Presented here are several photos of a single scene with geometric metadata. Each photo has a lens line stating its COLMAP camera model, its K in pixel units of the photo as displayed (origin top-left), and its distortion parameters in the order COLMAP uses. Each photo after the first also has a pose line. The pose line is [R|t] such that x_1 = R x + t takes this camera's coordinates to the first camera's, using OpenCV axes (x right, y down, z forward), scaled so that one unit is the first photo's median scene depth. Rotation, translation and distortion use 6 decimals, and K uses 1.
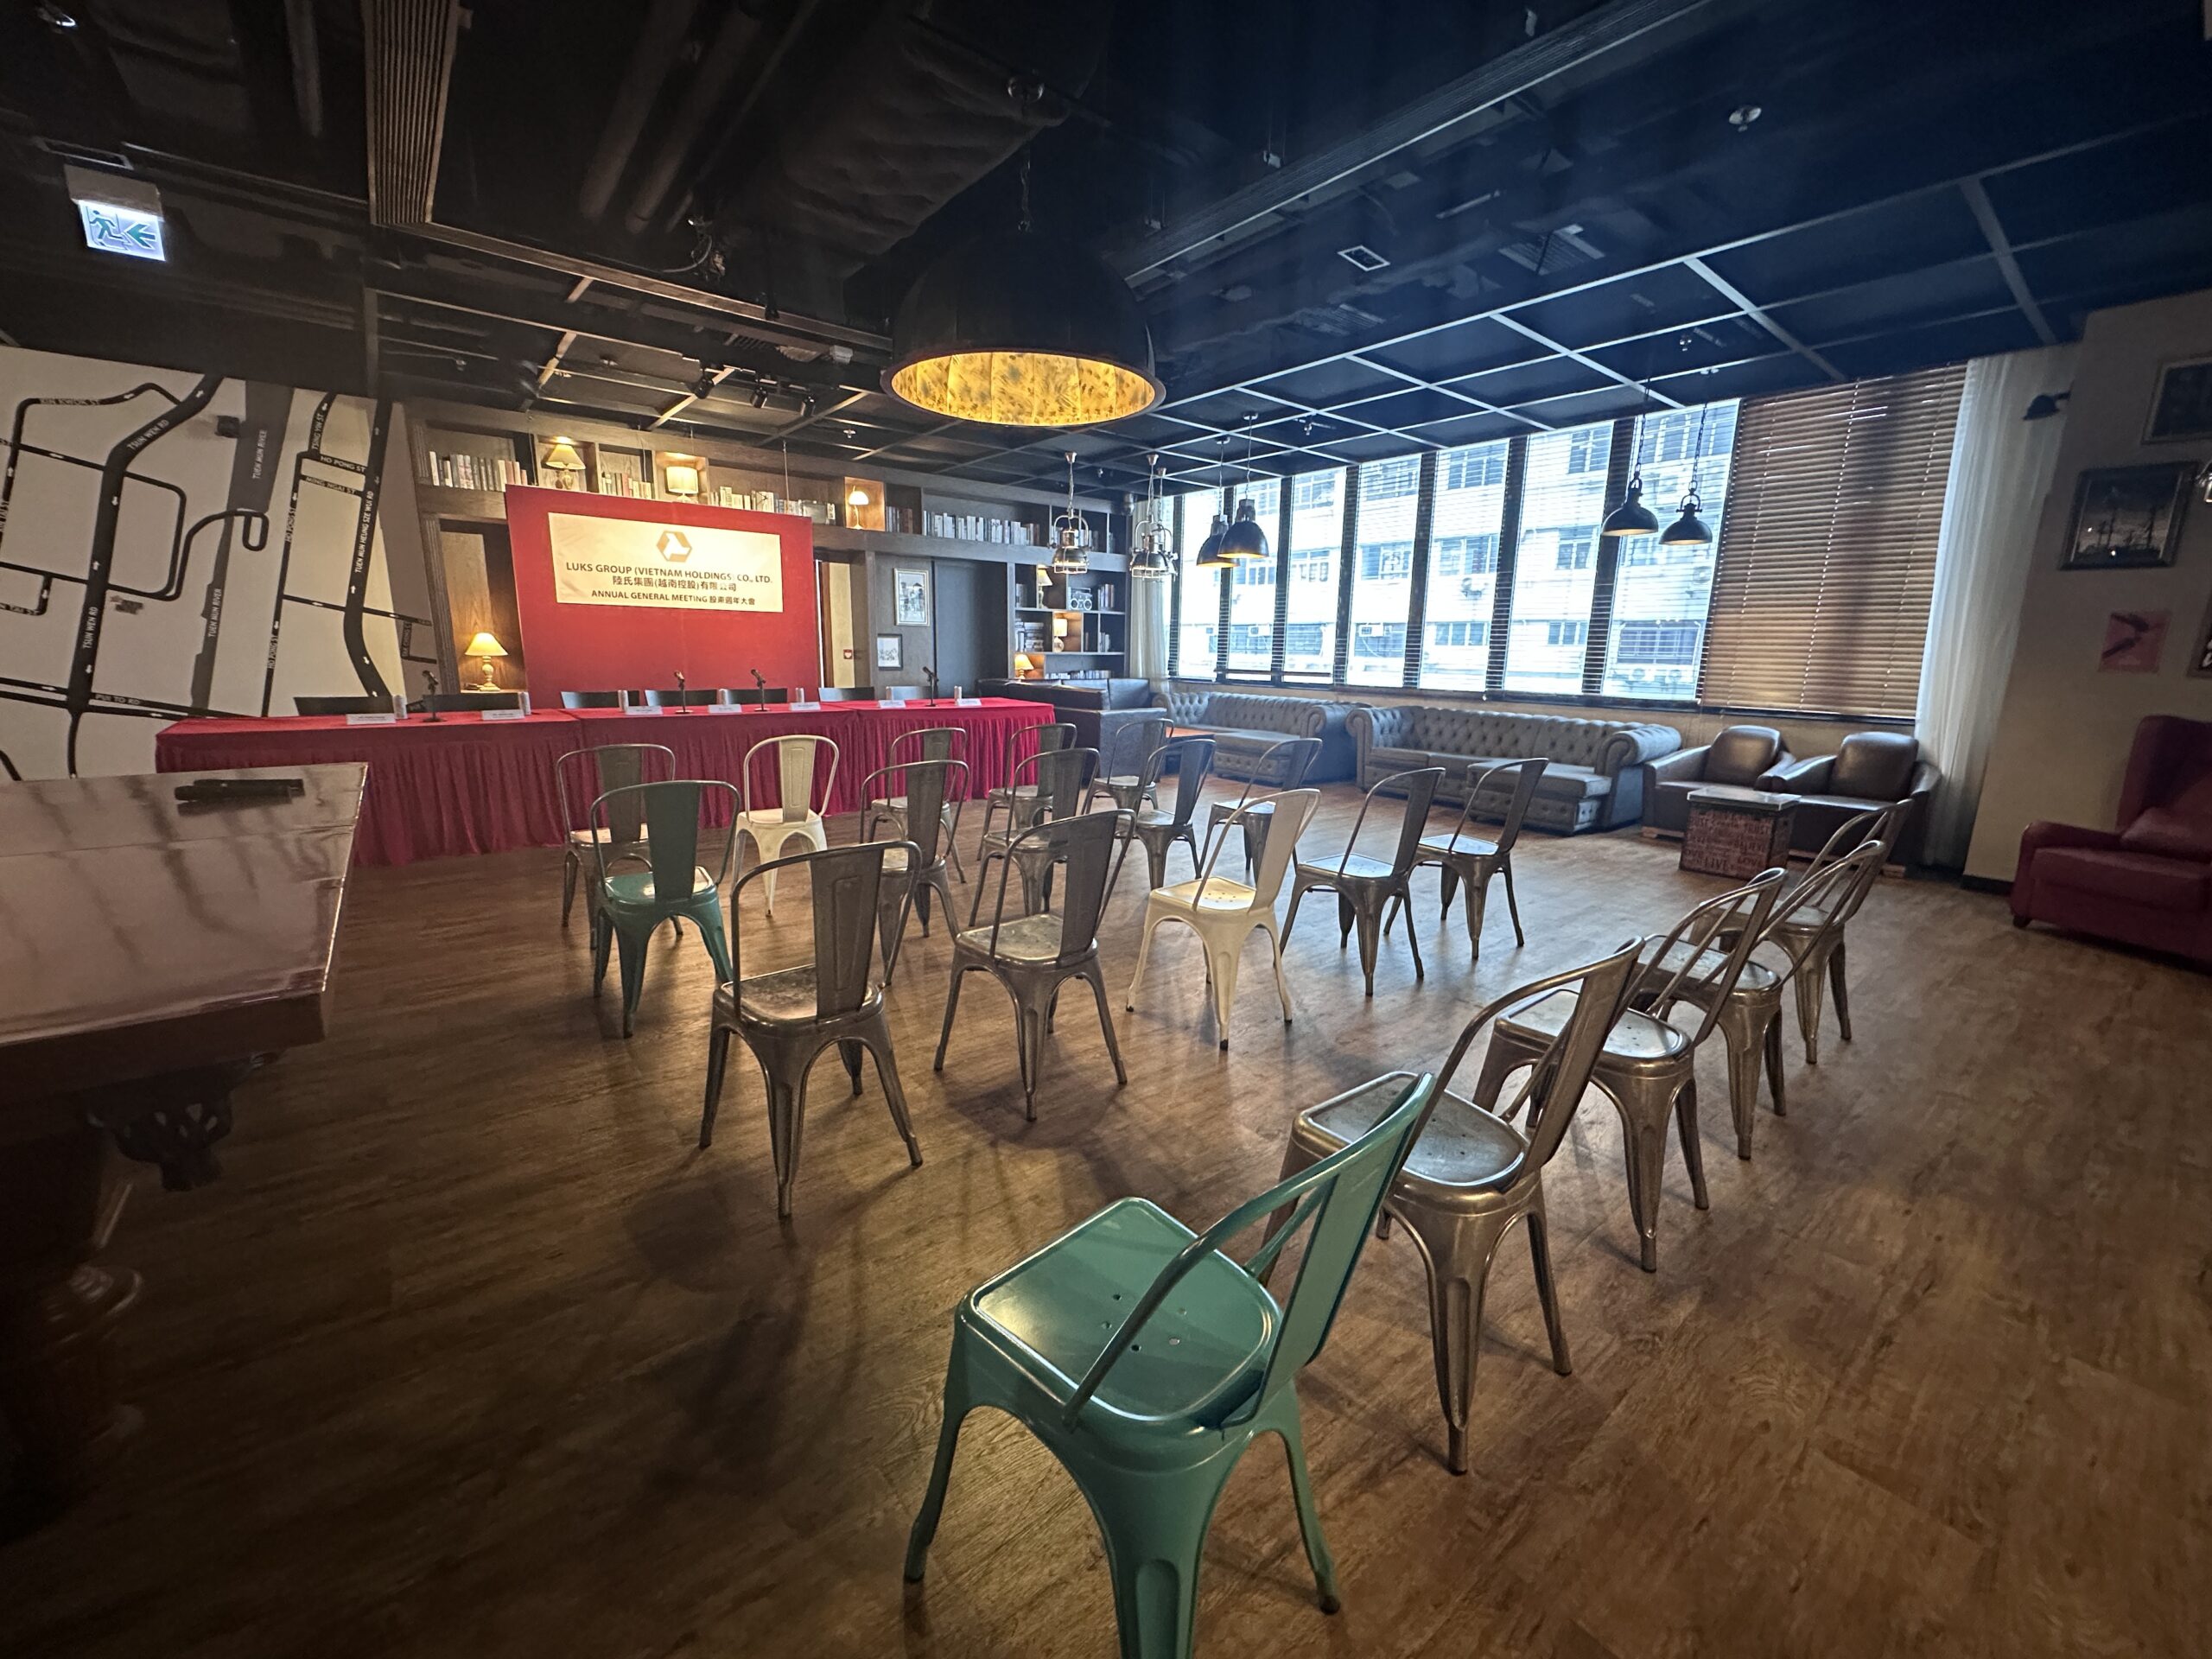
lens RADIAL K [[874.6, 0, 1096.6], [0, 874.6, 825.5], [0, 0, 1]] dist [-0.003419, 0.000017]
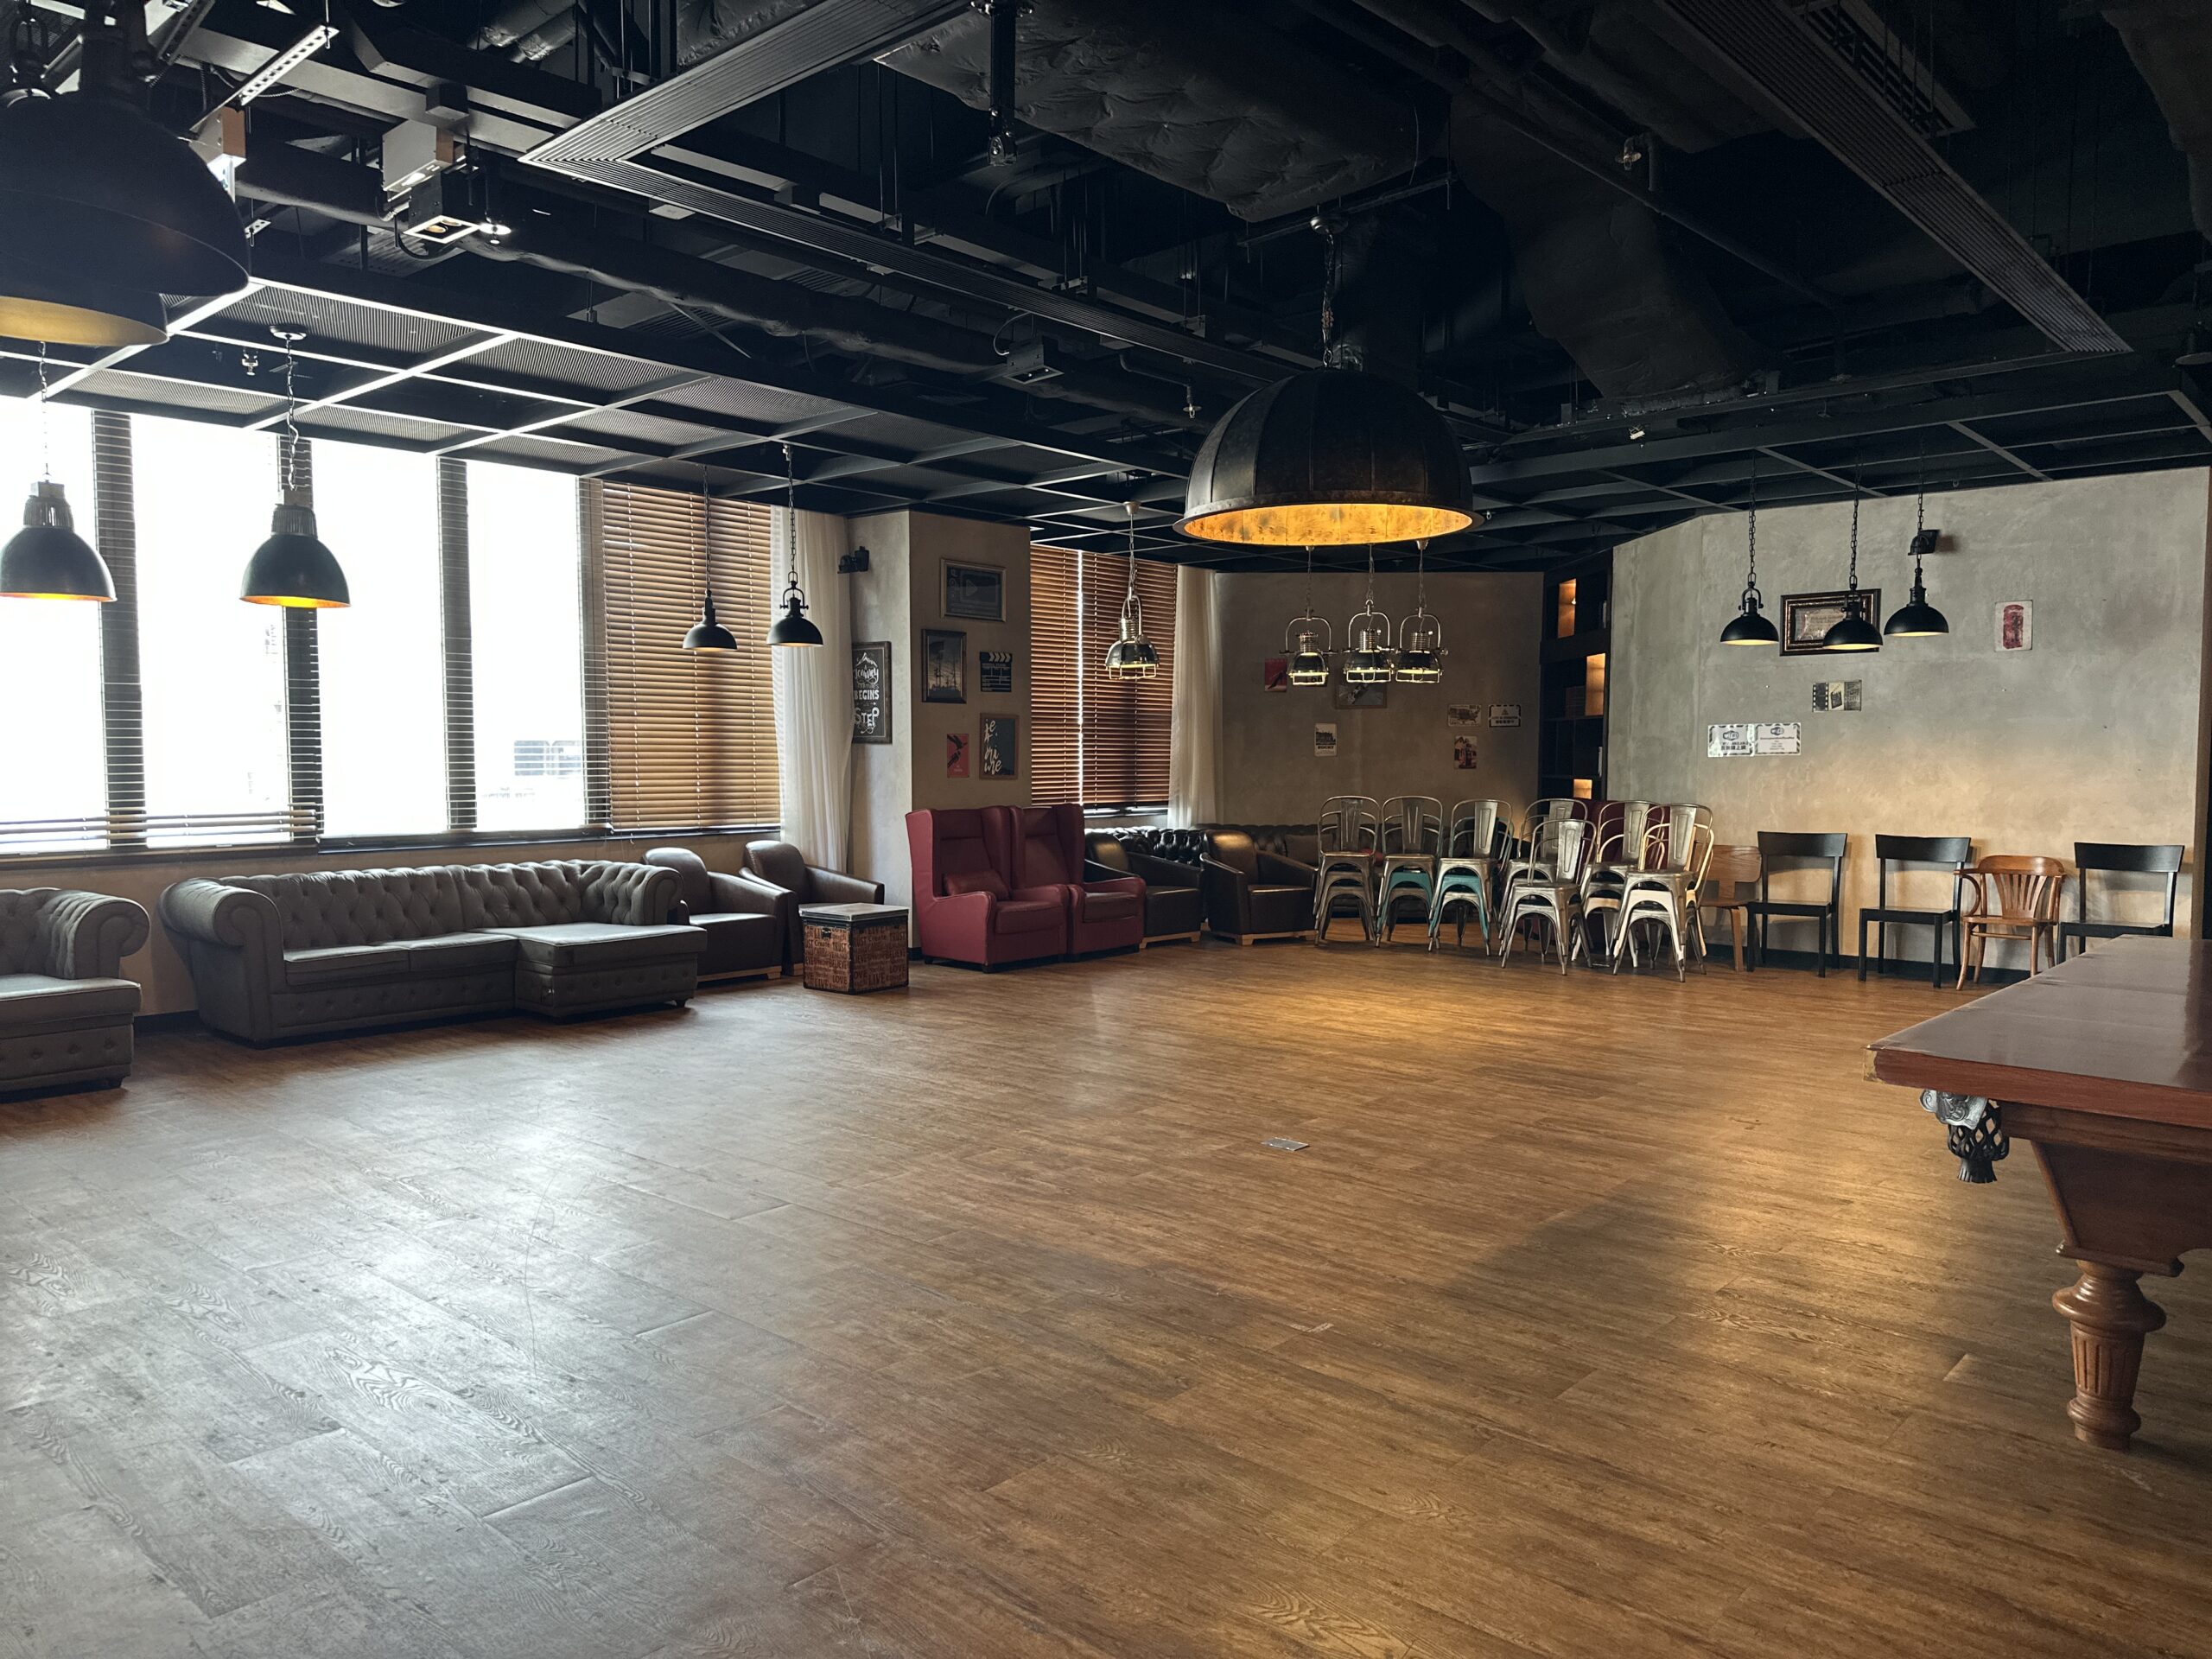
lens RADIAL K [[1565.4, 0, 1098.7], [0, 1565.4, 829.4], [0, 0, 1]] dist [-0.004366, -0.007810]
pose [[-0.168250, -0.062716, 0.983747, -1.260823], [0.195449, 0.976038, 0.095652, -0.285018], [-0.966174, 0.208366, -0.151961, 1.162350]]
